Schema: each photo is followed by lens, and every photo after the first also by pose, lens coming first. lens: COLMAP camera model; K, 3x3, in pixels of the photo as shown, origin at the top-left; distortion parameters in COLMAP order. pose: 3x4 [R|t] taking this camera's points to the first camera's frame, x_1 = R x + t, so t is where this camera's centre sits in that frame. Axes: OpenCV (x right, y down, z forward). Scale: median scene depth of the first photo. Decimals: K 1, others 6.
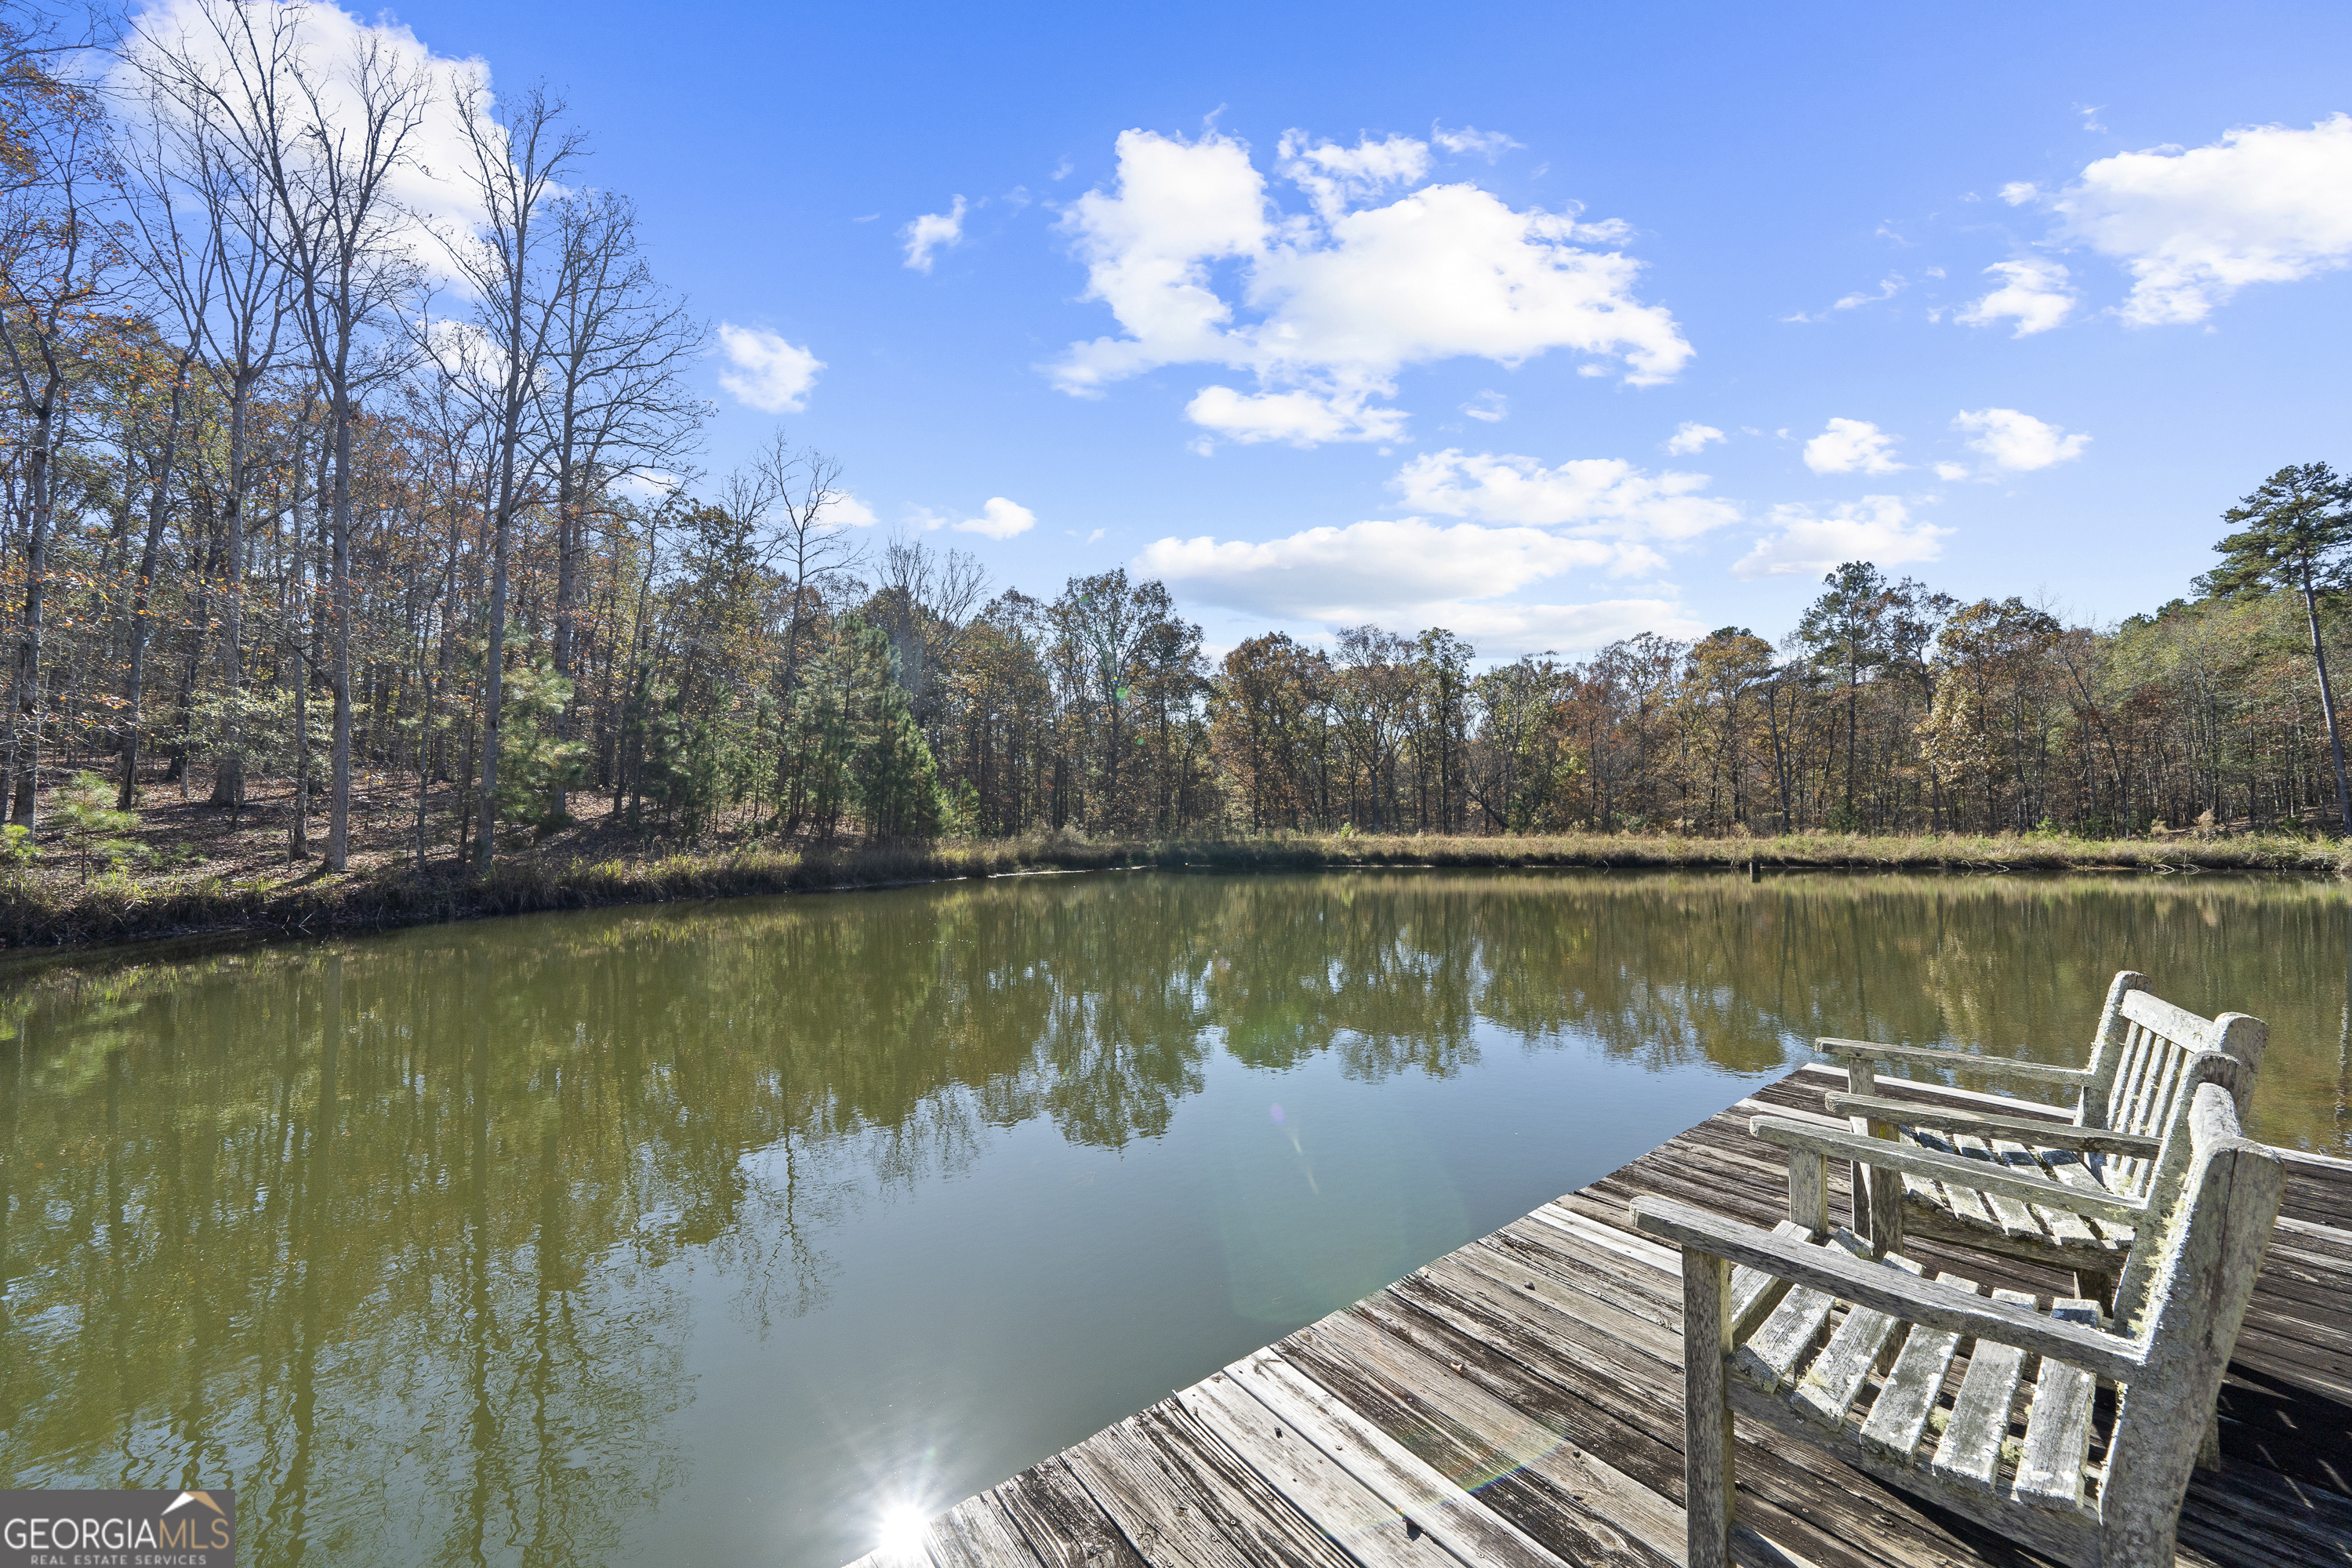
lens RADIAL K [[805.2, 0, 1151.0], [0, 805.2, 803.1], [0, 0, 1]] dist [0.000514, 0.000027]
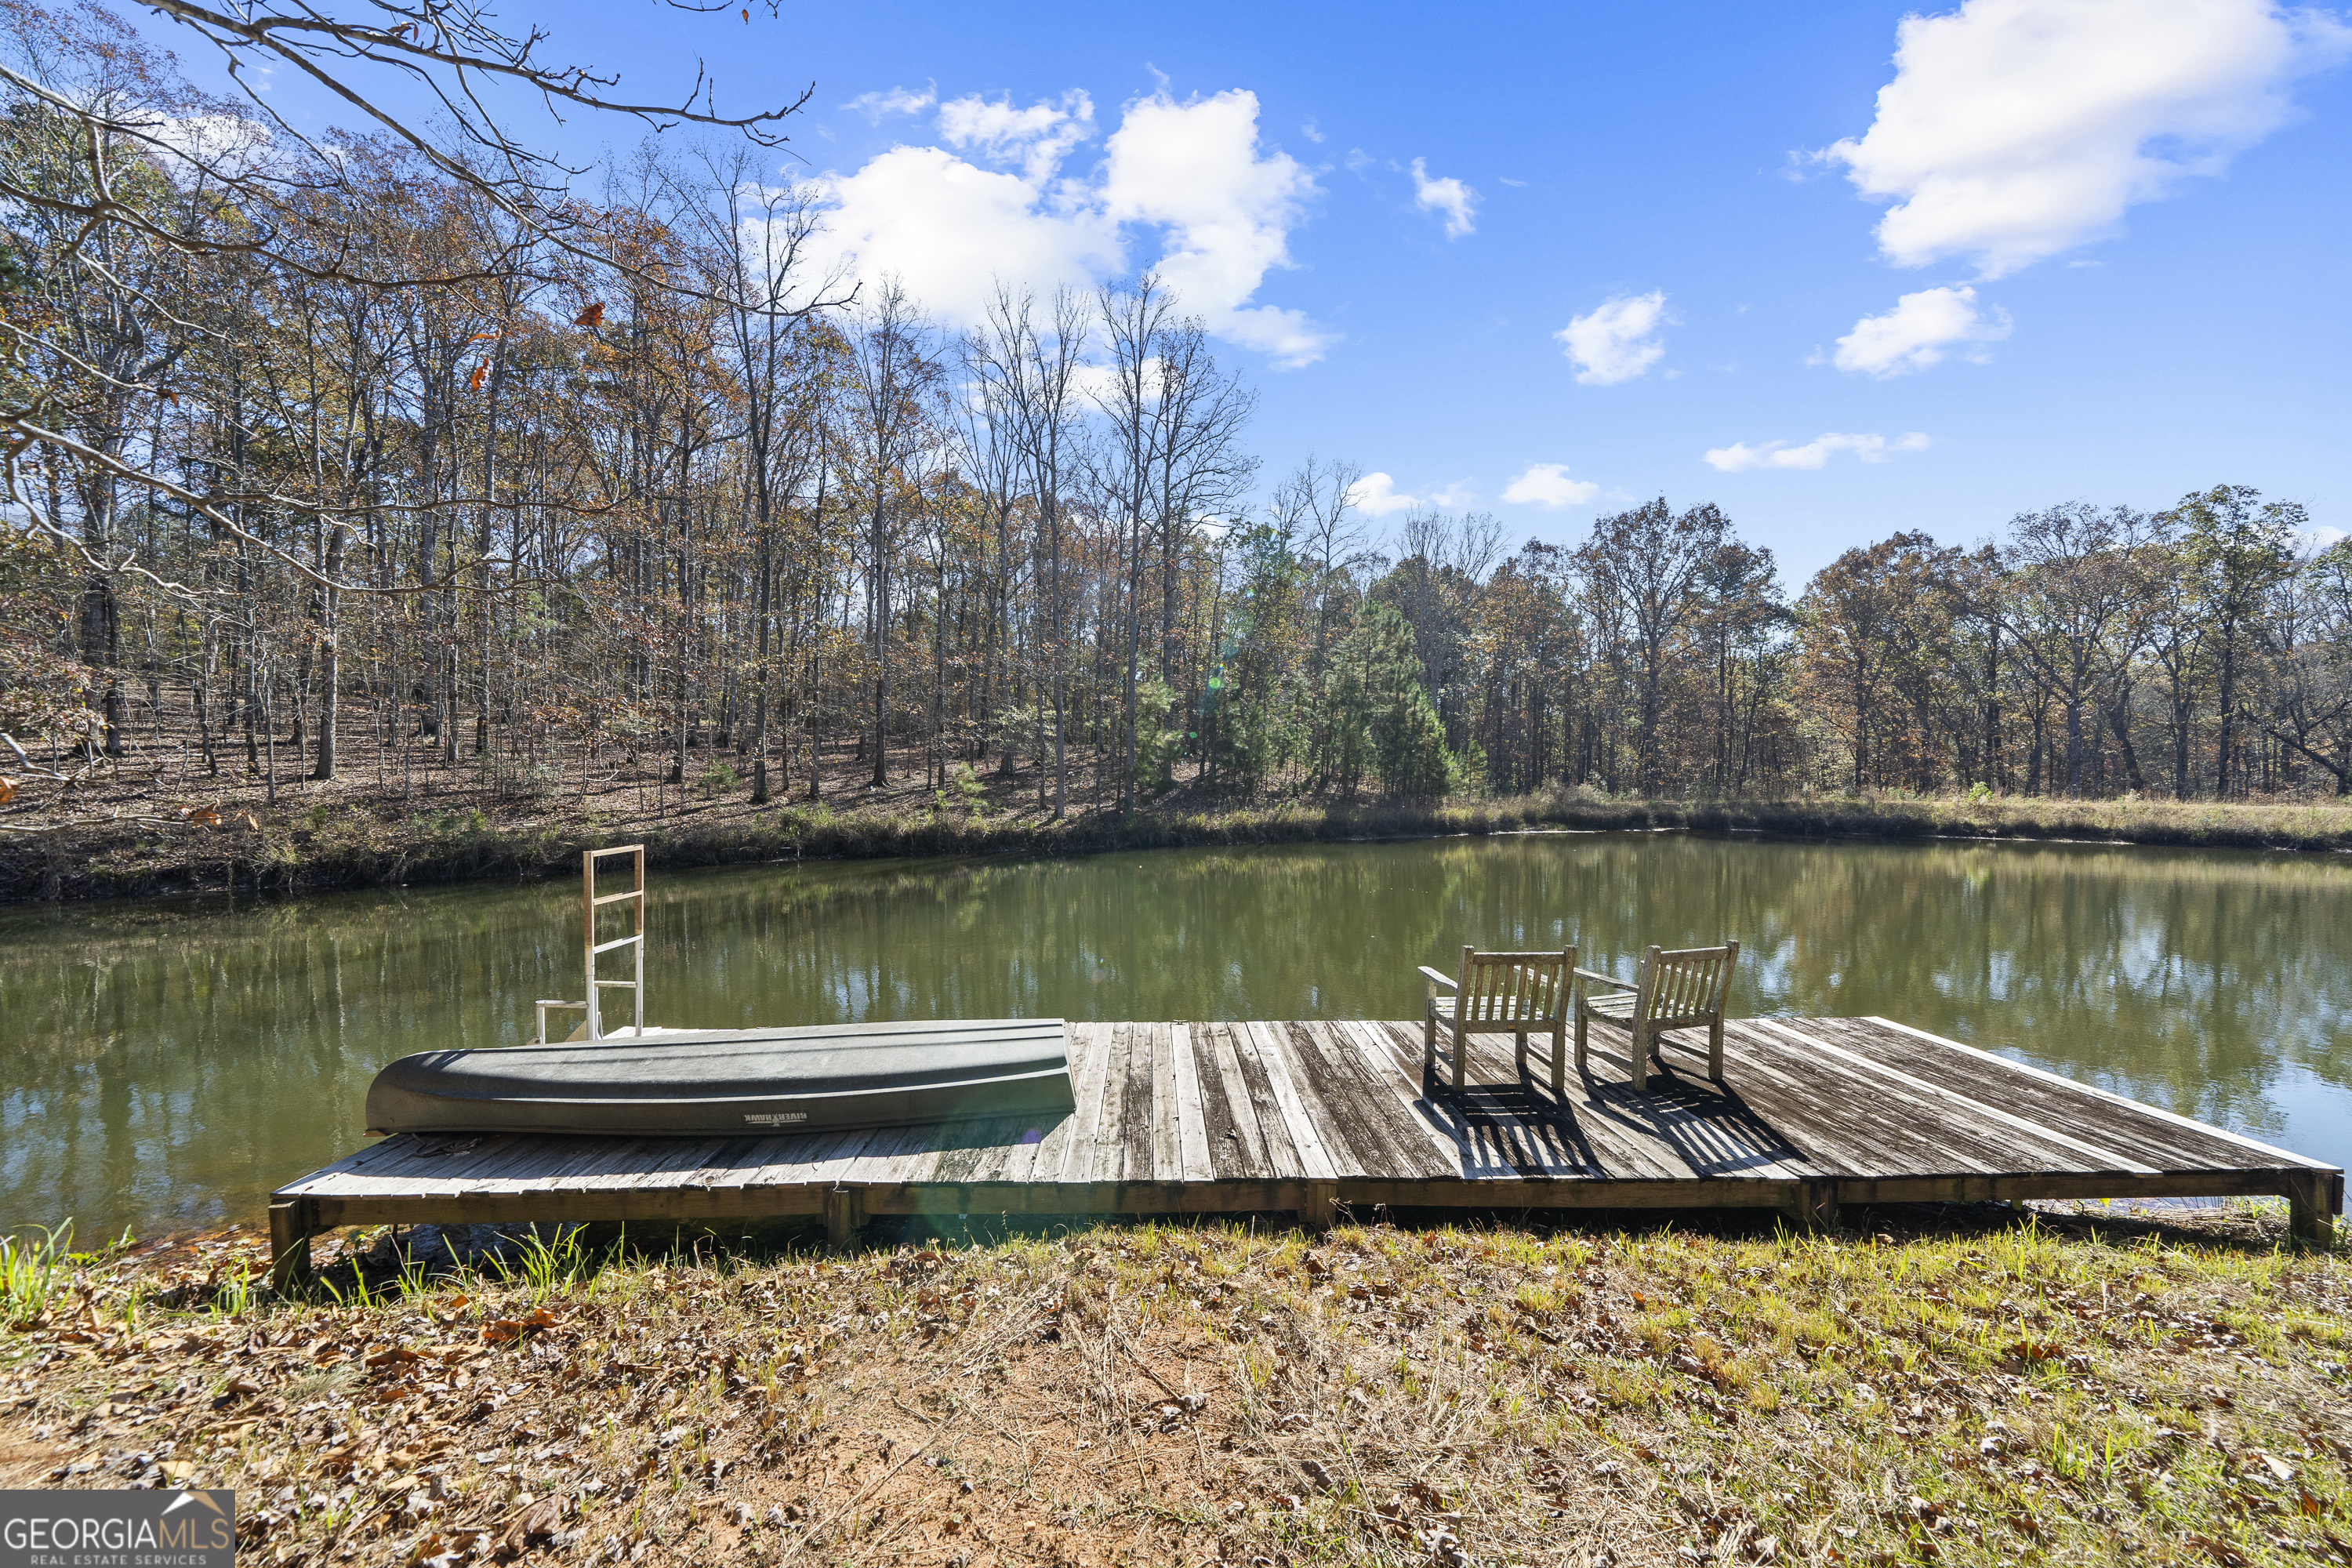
lens RADIAL K [[805.2, 0, 1151.0], [0, 805.2, 803.1], [0, 0, 1]] dist [0.000514, 0.000027]
pose [[0.797241, 0.017342, -0.603412, 0.073746], [0.024166, 0.997869, 0.060607, -0.022512], [0.603177, -0.062901, 0.795123, -0.111484]]
